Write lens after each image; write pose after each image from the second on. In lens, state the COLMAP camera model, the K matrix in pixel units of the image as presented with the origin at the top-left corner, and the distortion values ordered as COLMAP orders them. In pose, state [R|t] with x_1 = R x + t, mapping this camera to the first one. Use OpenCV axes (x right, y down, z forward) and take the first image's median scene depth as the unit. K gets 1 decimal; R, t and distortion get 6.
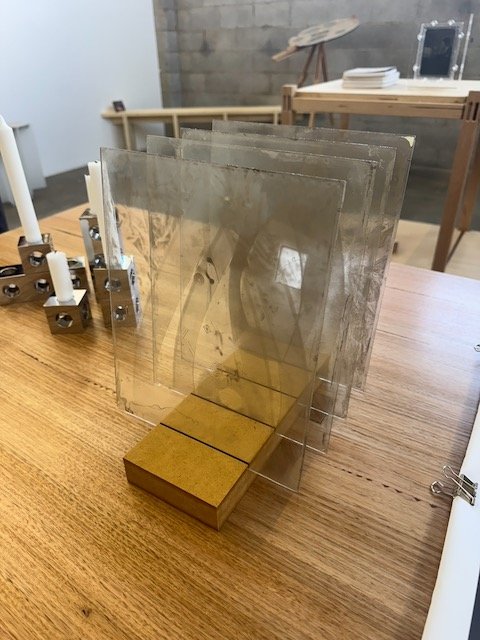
lens RADIAL K [[458.9, 0, 240.6], [0, 458.9, 319.5], [0, 0, 1]] dist [-0.001413, -0.012857]
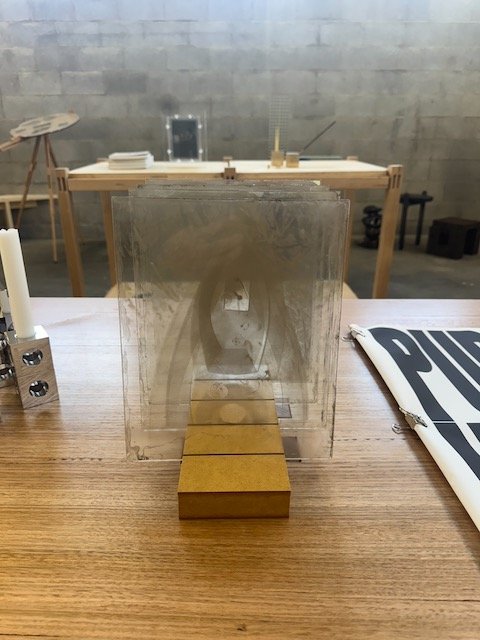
lens RADIAL K [[458.9, 0, 235.8], [0, 458.9, 322.6], [0, 0, 1]] dist [-0.001413, -0.012857]
pose [[0.845174, -0.187718, 0.500443, -0.144411], [0.265160, 0.960213, -0.087636, 0.017052], [-0.464081, 0.206766, 0.861323, 0.002323]]
